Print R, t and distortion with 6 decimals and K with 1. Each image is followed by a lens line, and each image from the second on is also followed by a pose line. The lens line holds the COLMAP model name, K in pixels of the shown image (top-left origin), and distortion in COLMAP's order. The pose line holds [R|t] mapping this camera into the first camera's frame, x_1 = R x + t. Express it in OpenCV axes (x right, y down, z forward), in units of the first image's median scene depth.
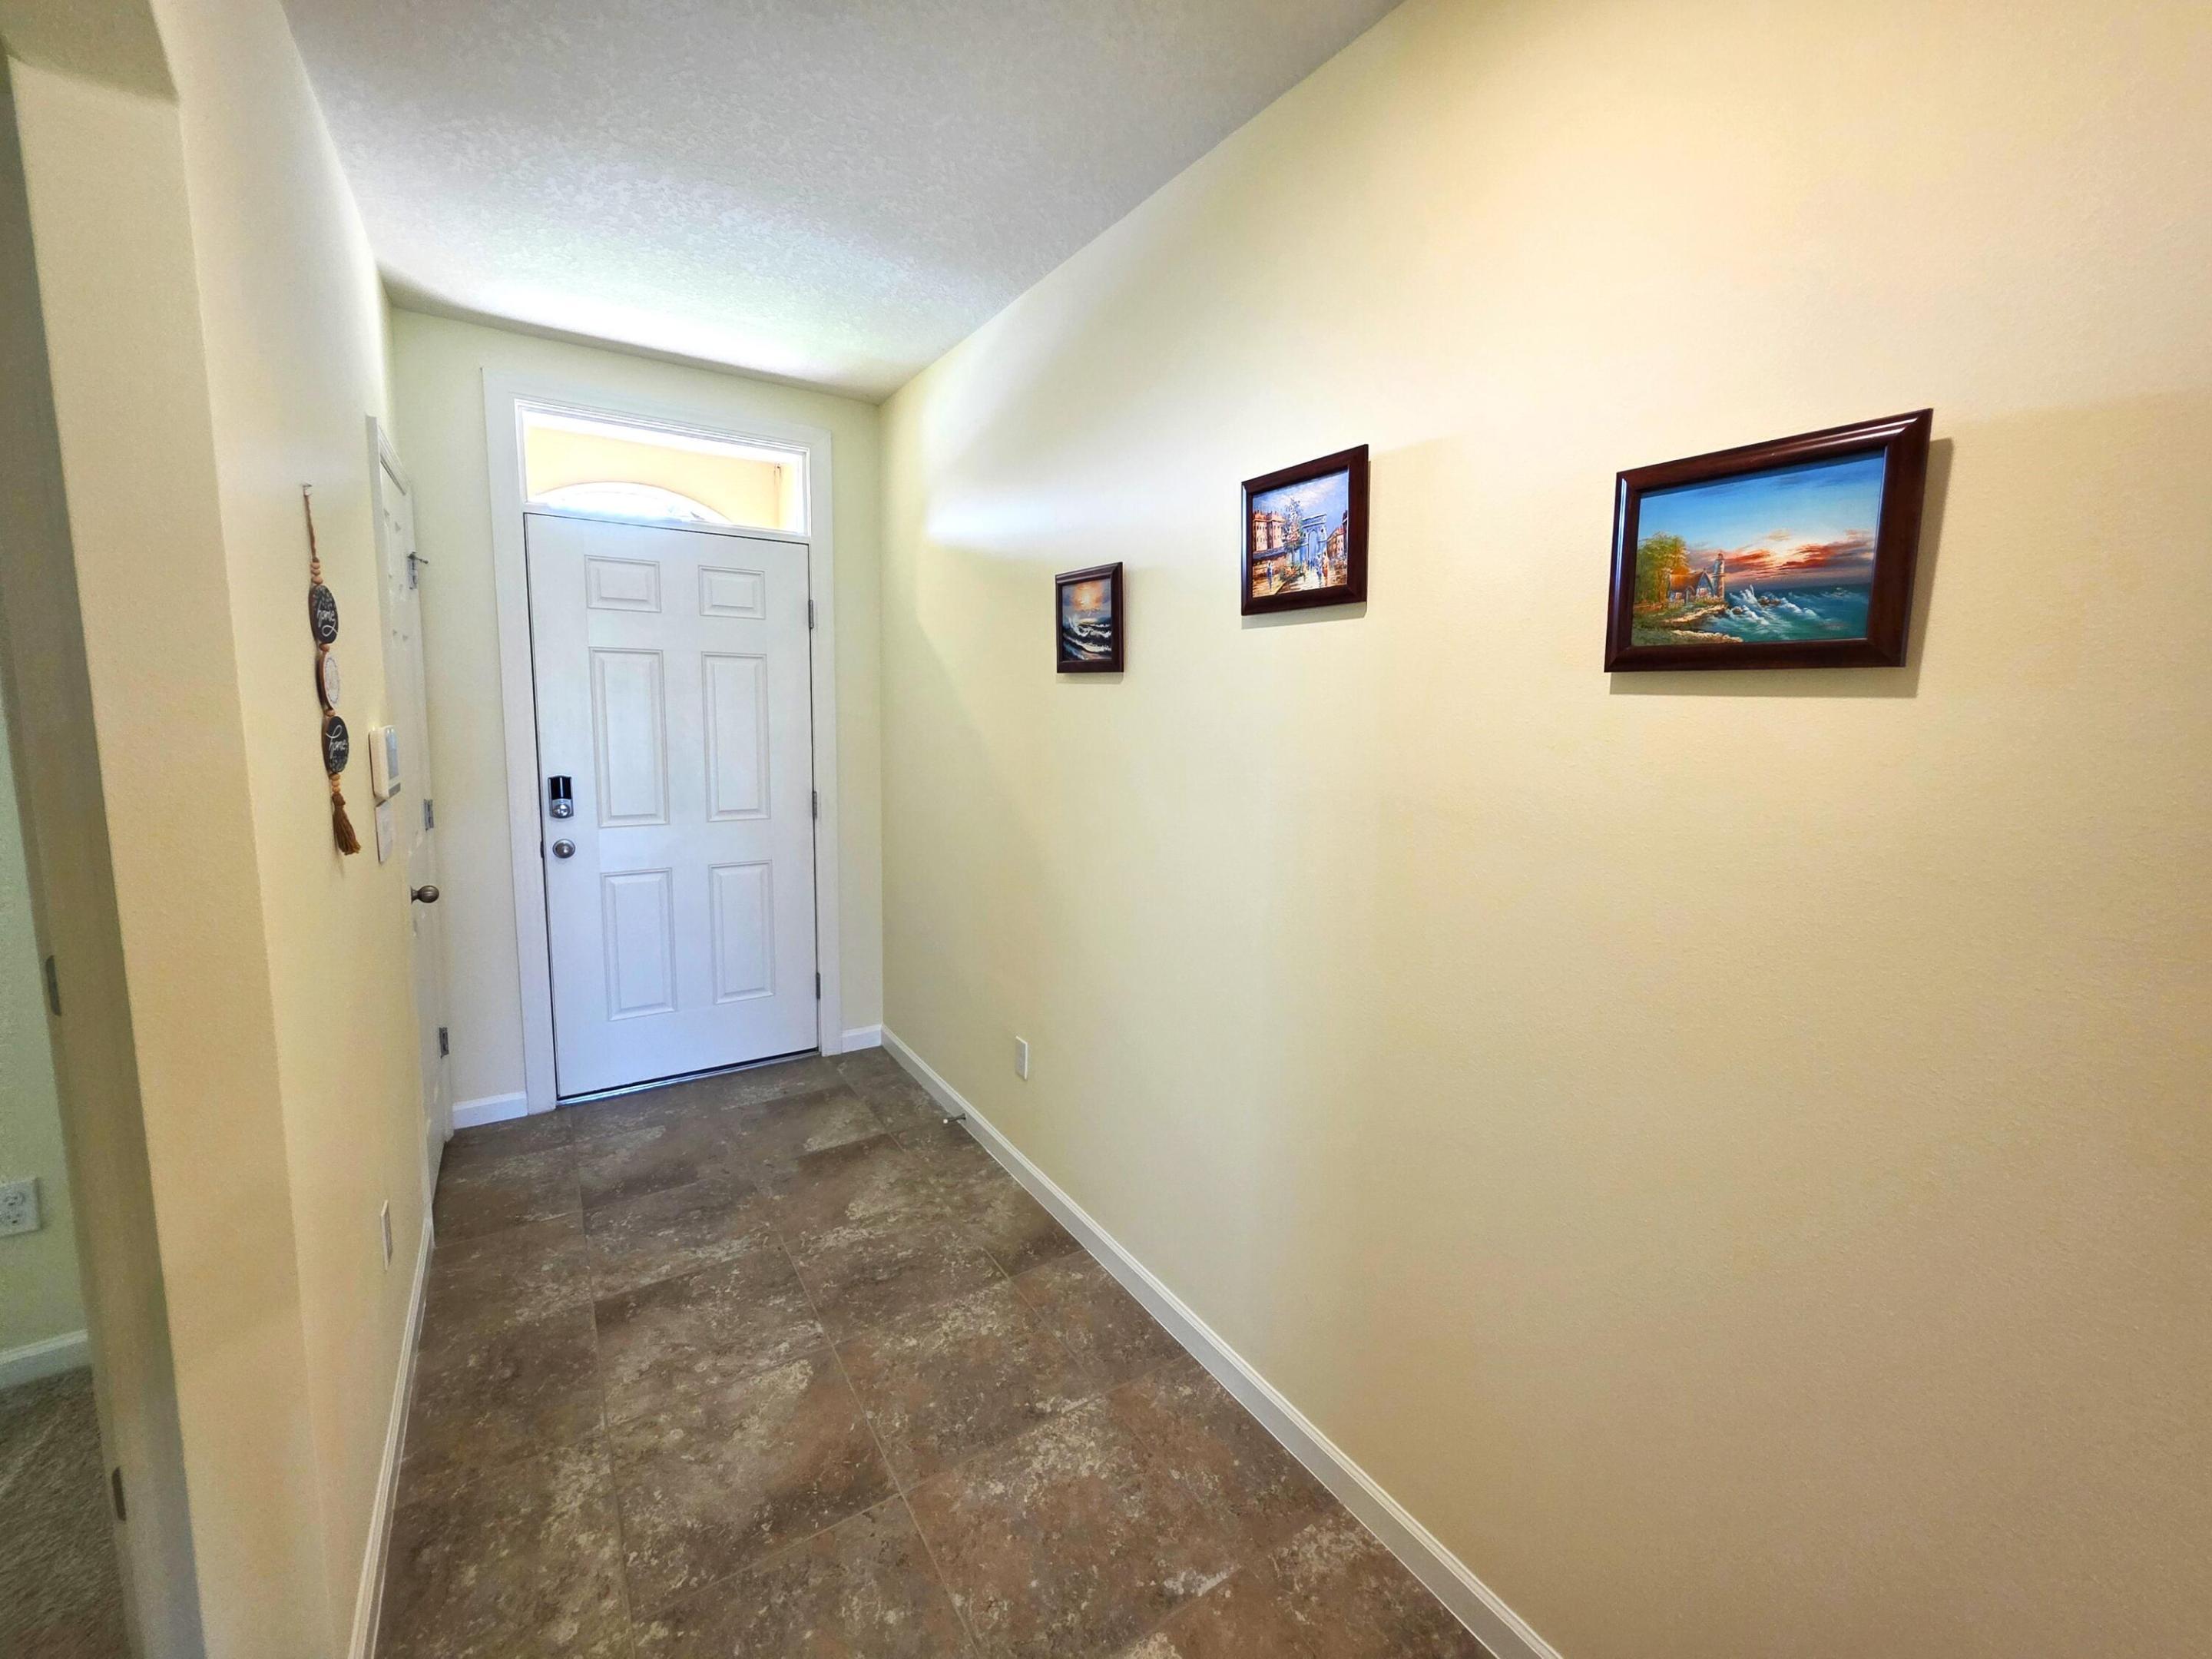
lens RADIAL K [[887.2, 0, 1101.1], [0, 887.2, 812.7], [0, 0, 1]] dist [-0.000016, 0.000652]
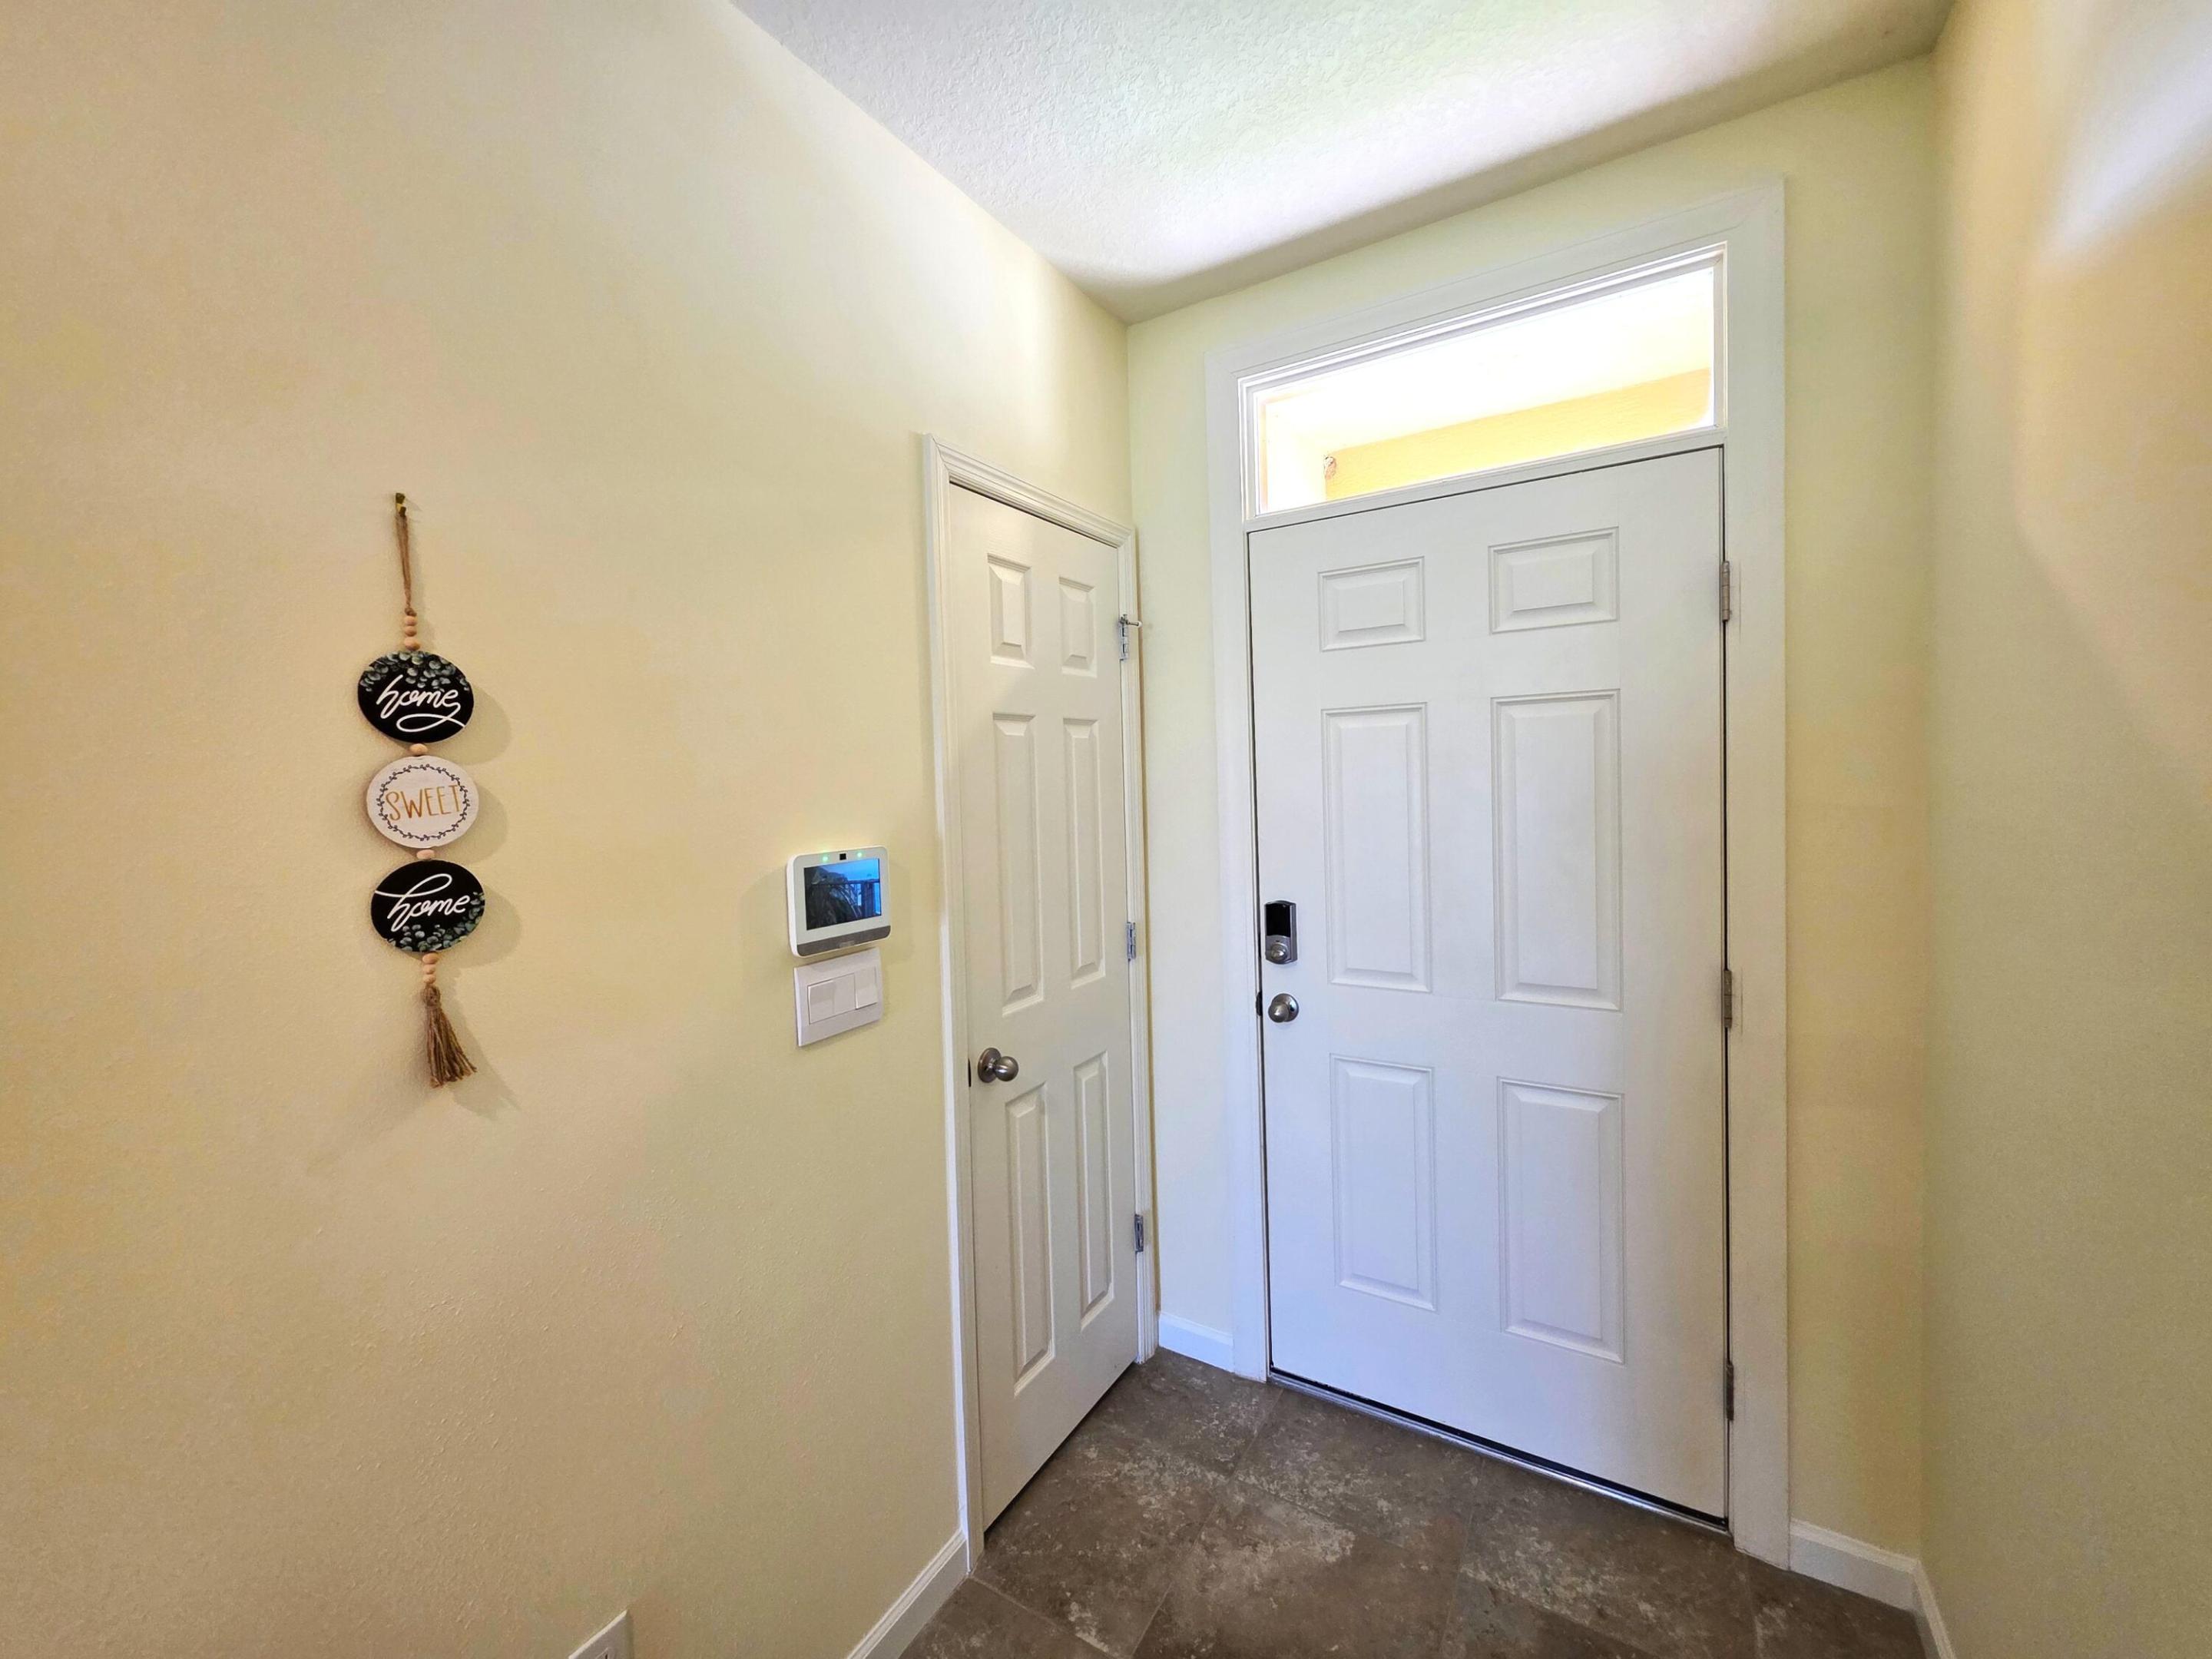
lens RADIAL K [[887.2, 0, 1101.1], [0, 887.2, 812.7], [0, 0, 1]] dist [-0.000016, 0.000652]
pose [[0.432805, 0.001957, -0.901485, -0.053314], [-0.072584, 0.996827, -0.032684, -0.076673], [0.898561, 0.079579, 0.431574, 0.570803]]
